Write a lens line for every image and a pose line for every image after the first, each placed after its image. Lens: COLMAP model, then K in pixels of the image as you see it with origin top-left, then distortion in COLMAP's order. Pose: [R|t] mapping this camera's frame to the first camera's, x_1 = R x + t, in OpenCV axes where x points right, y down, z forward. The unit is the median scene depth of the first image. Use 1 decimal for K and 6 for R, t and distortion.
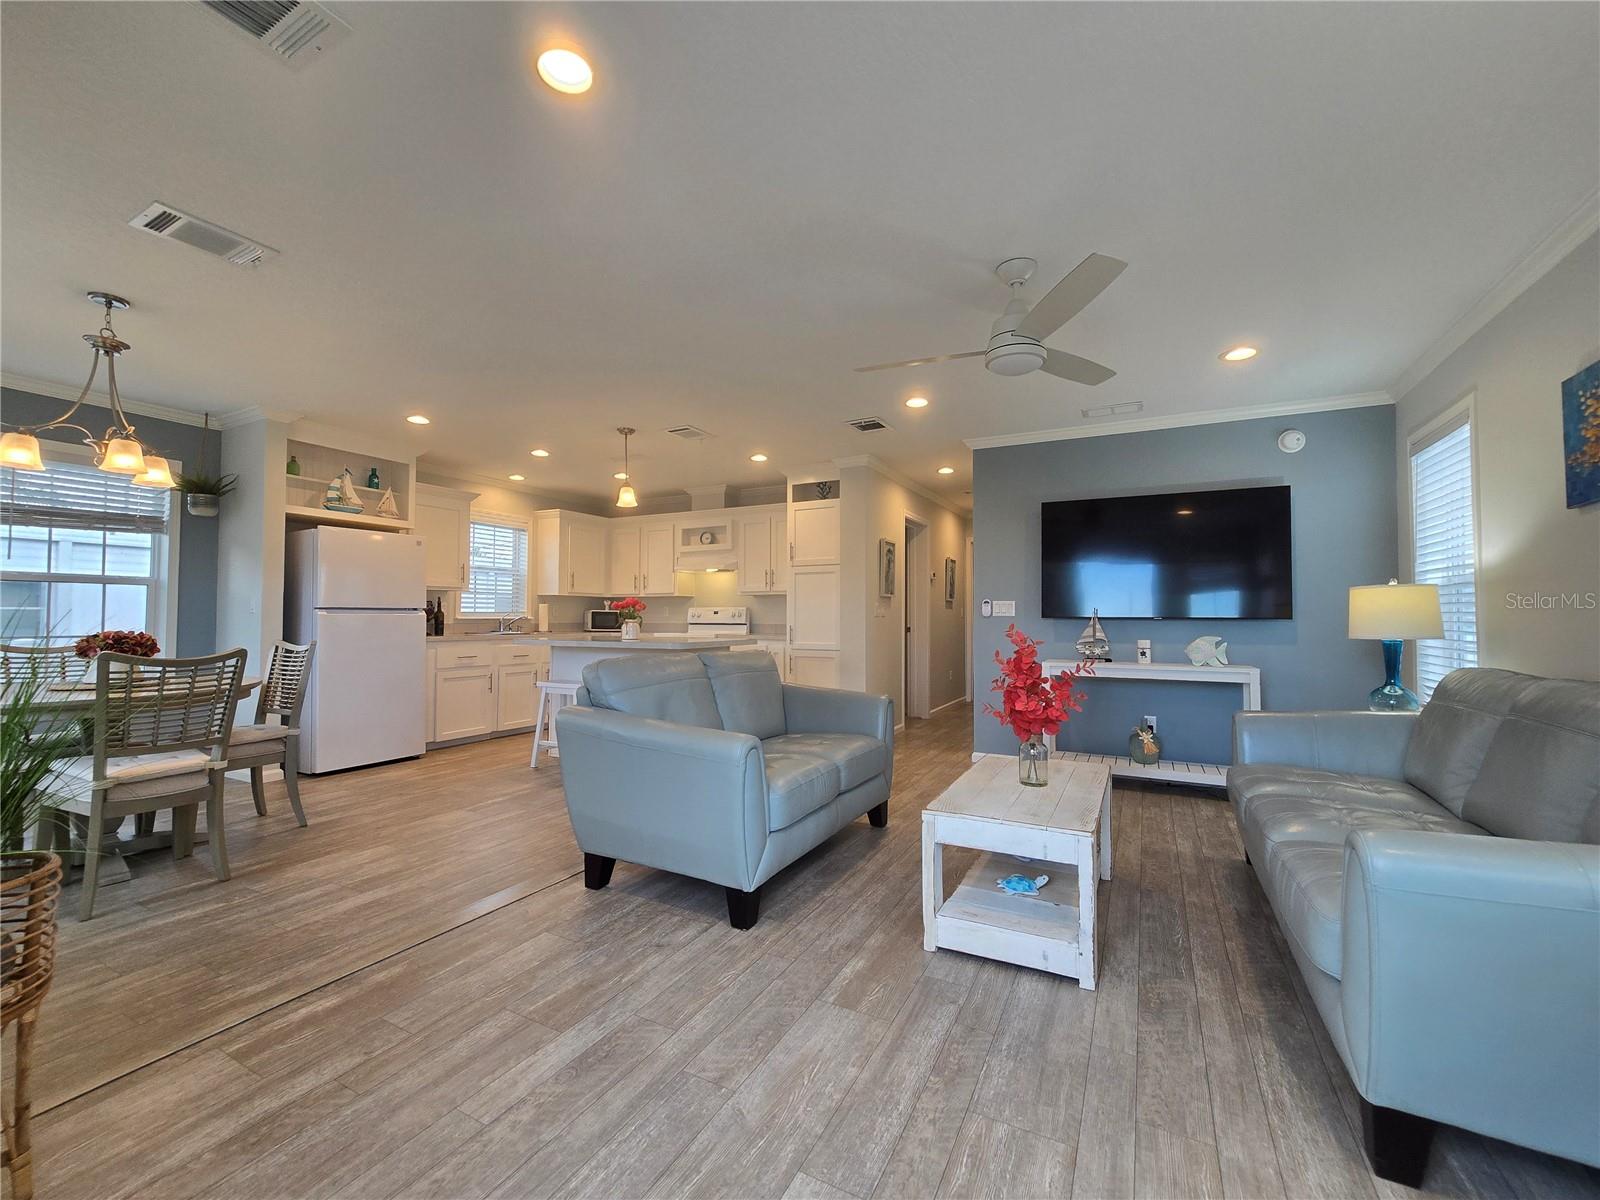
lens RADIAL K [[659.9, 0, 793.9], [0, 659.9, 605.2], [0, 0, 1]] dist [-0.009408, 0.004996]
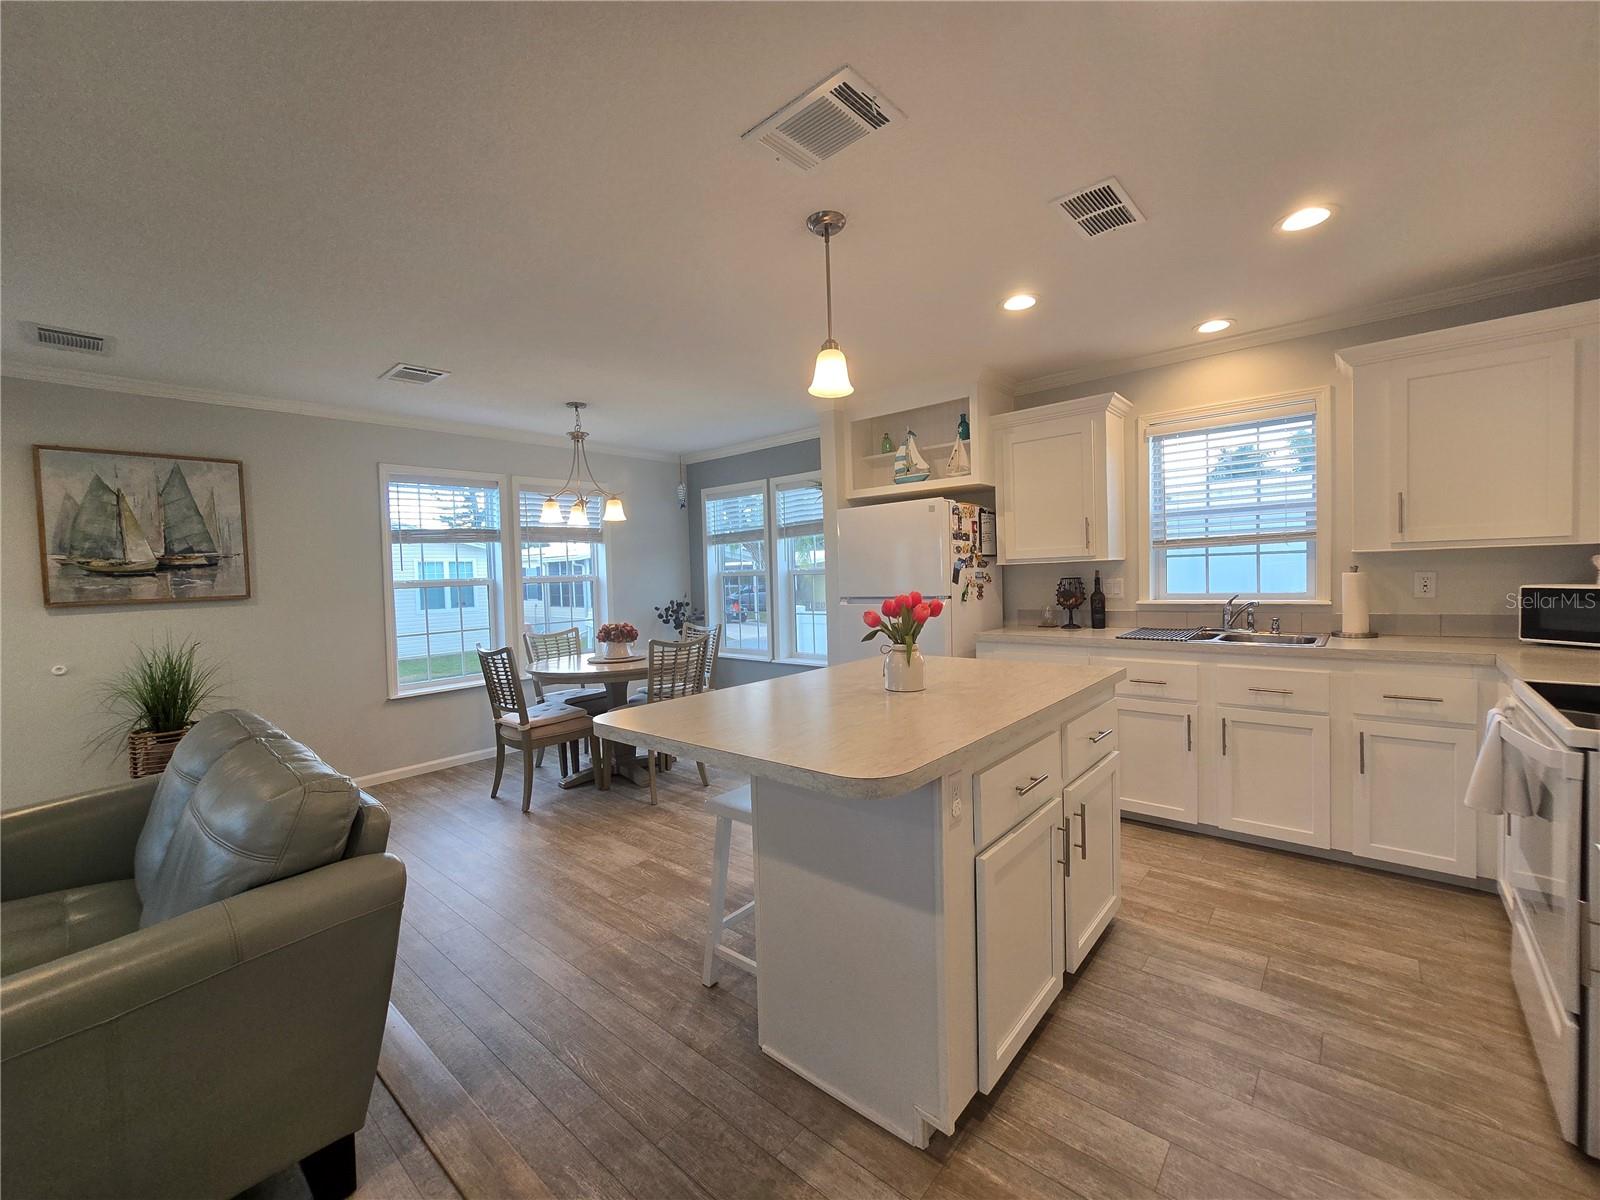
lens RADIAL K [[659.9, 0, 802.3], [0, 659.9, 597.2], [0, 0, 1]] dist [-0.009408, 0.004996]
pose [[-0.221387, 0.040885, -0.974329, 0.934903], [0.054285, 0.998088, 0.029547, -0.117087], [0.973674, -0.046350, -0.223183, 0.515890]]
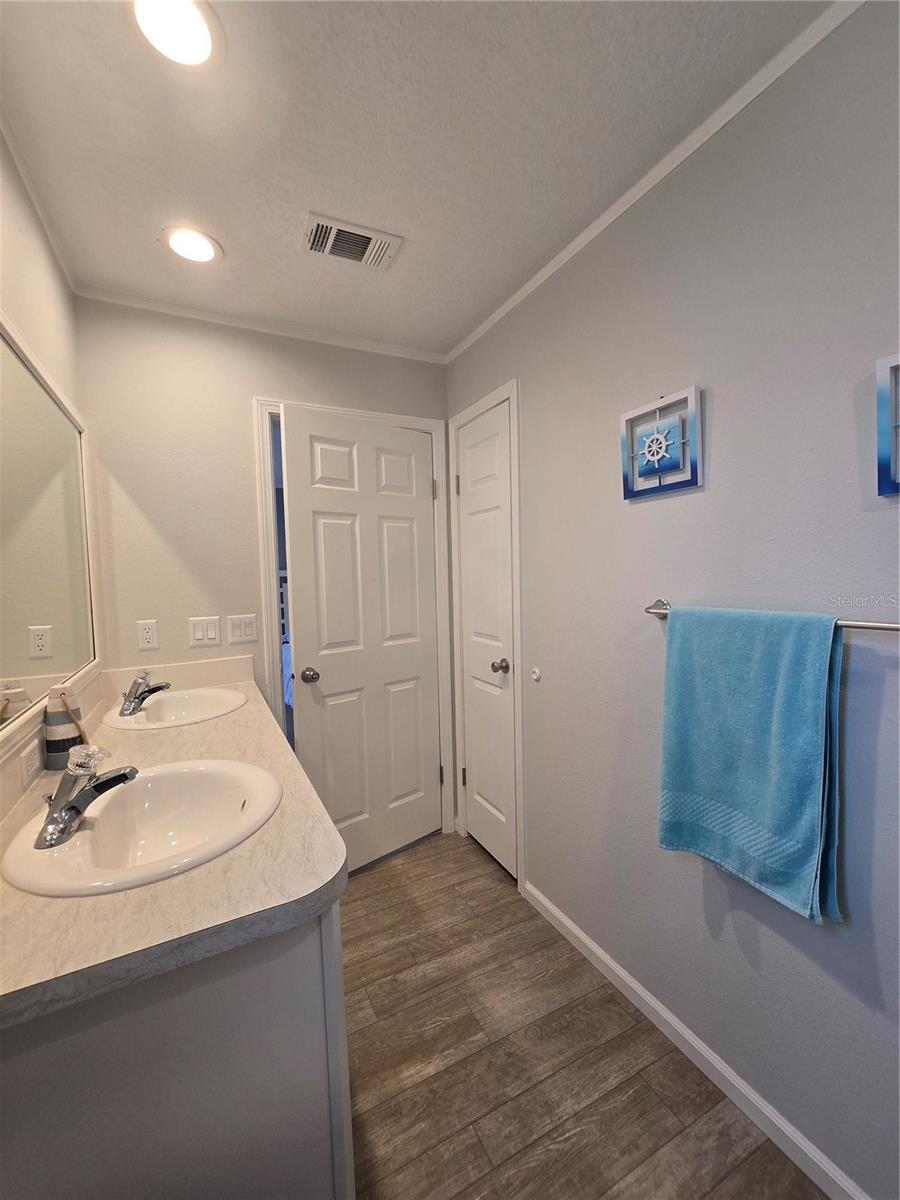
lens RADIAL K [[494.9, 0, 453.5], [0, 494.9, 597.5], [0, 0, 1]] dist [-0.009408, 0.004996]
pose [[-0.817634, -0.007814, 0.575685, -0.389236], [0.013089, 0.999397, 0.032155, -0.126639], [-0.575590, 0.033826, -0.817039, 1.814590]]
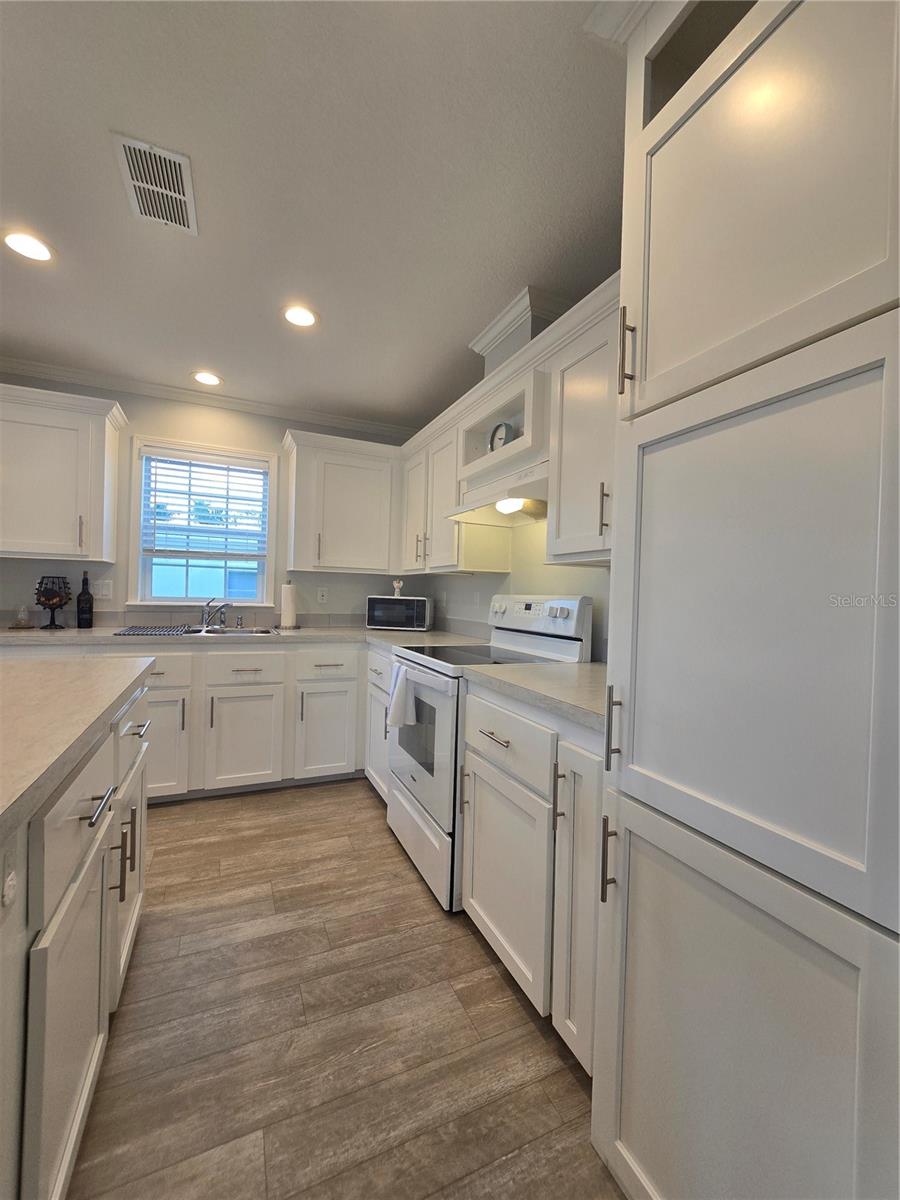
lens RADIAL K [[494.9, 0, 452.1], [0, 494.9, 600.1], [0, 0, 1]] dist [-0.009408, 0.004996]
pose [[0.792418, 0.026353, -0.609409, 0.572779], [-0.012699, 0.999563, 0.026711, -0.048208], [0.609846, -0.013428, 0.792406, 0.415427]]
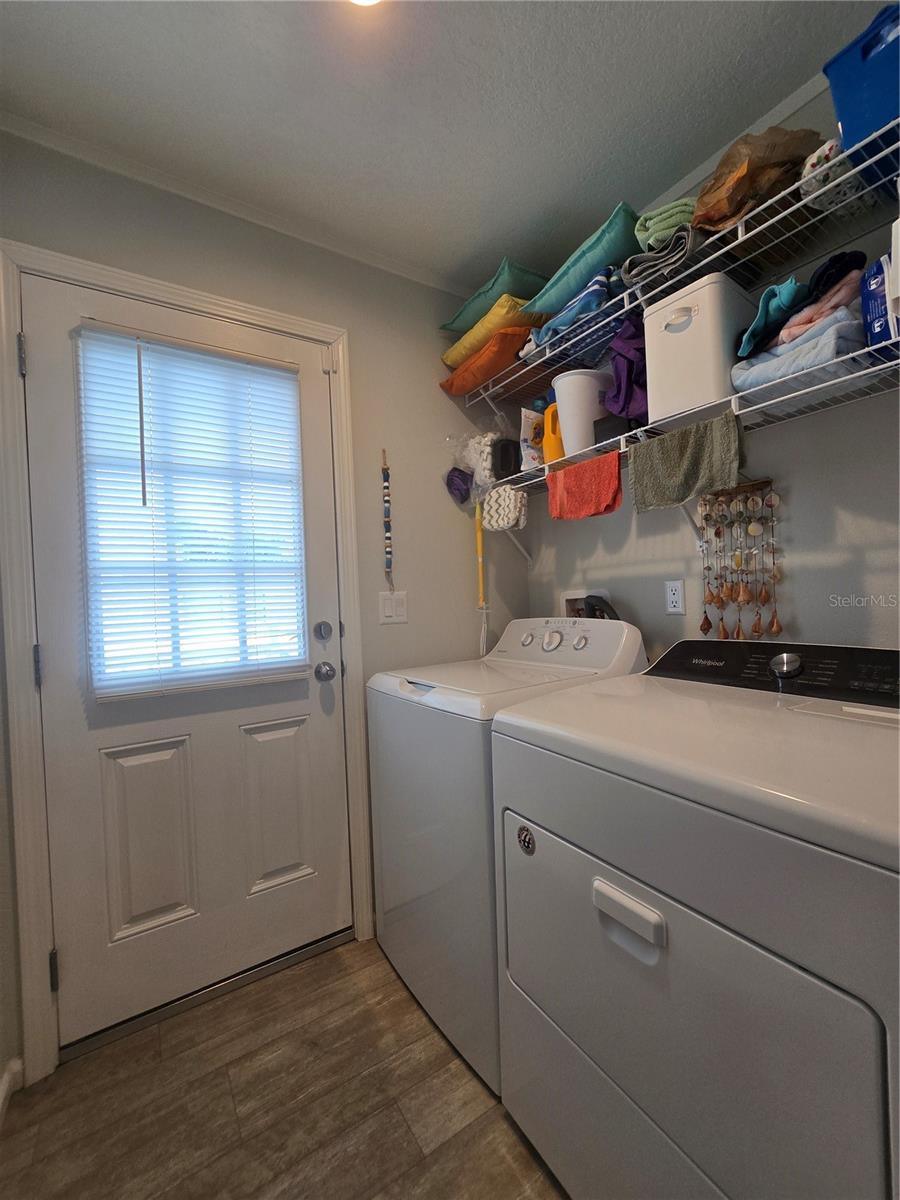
lens RADIAL K [[494.9, 0, 453.4], [0, 494.9, 599.5], [0, 0, 1]] dist [-0.009408, 0.004996]
pose [[-0.876306, 0.027077, 0.480994, -0.342533], [0.025087, 0.999629, -0.010569, -0.034783], [-0.481102, 0.002805, -0.876660, 1.288501]]
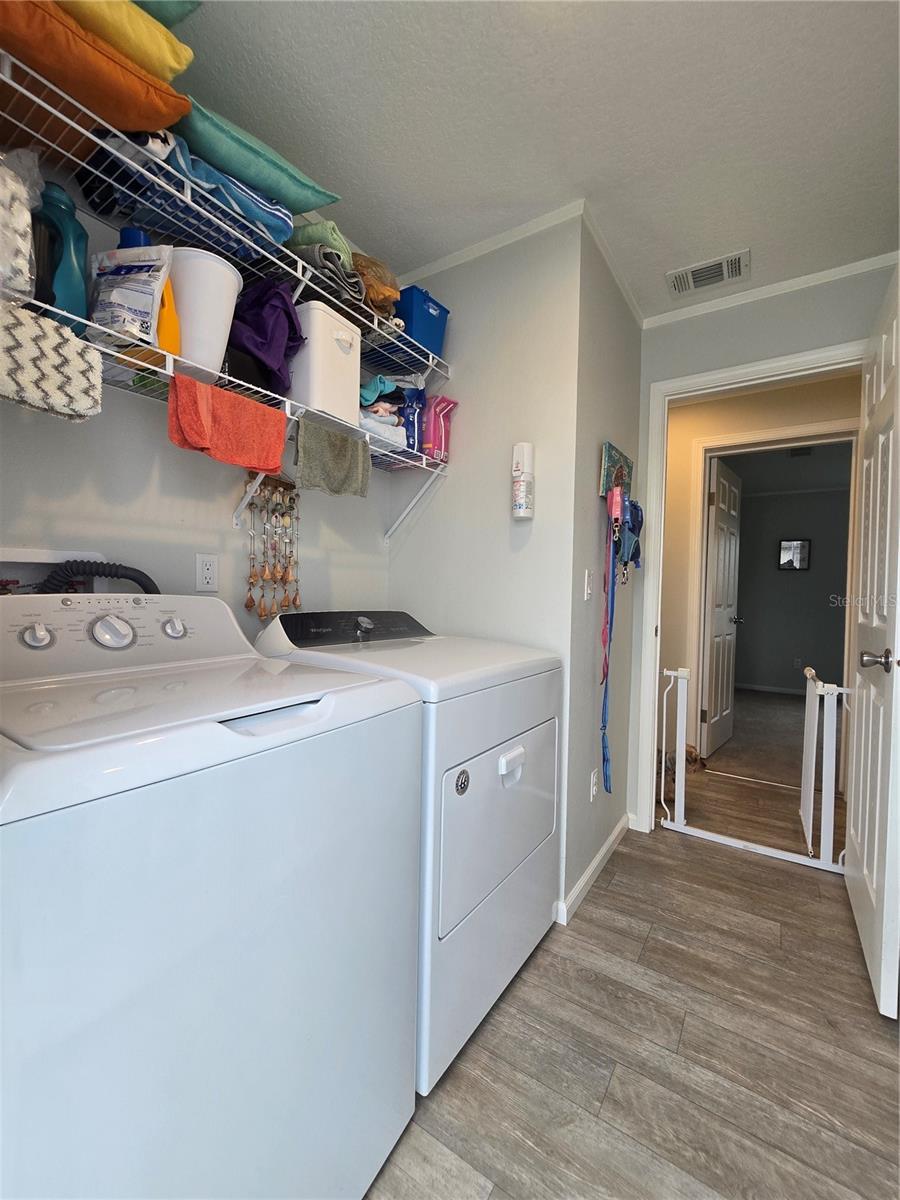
lens RADIAL K [[494.9, 0, 453.2], [0, 494.9, 600.3], [0, 0, 1]] dist [-0.009408, 0.004996]
pose [[-0.093474, 0.009676, -0.995575, 0.554294], [-0.004404, 0.999939, 0.010132, -0.001283], [0.995612, 0.005332, -0.093426, 0.765870]]
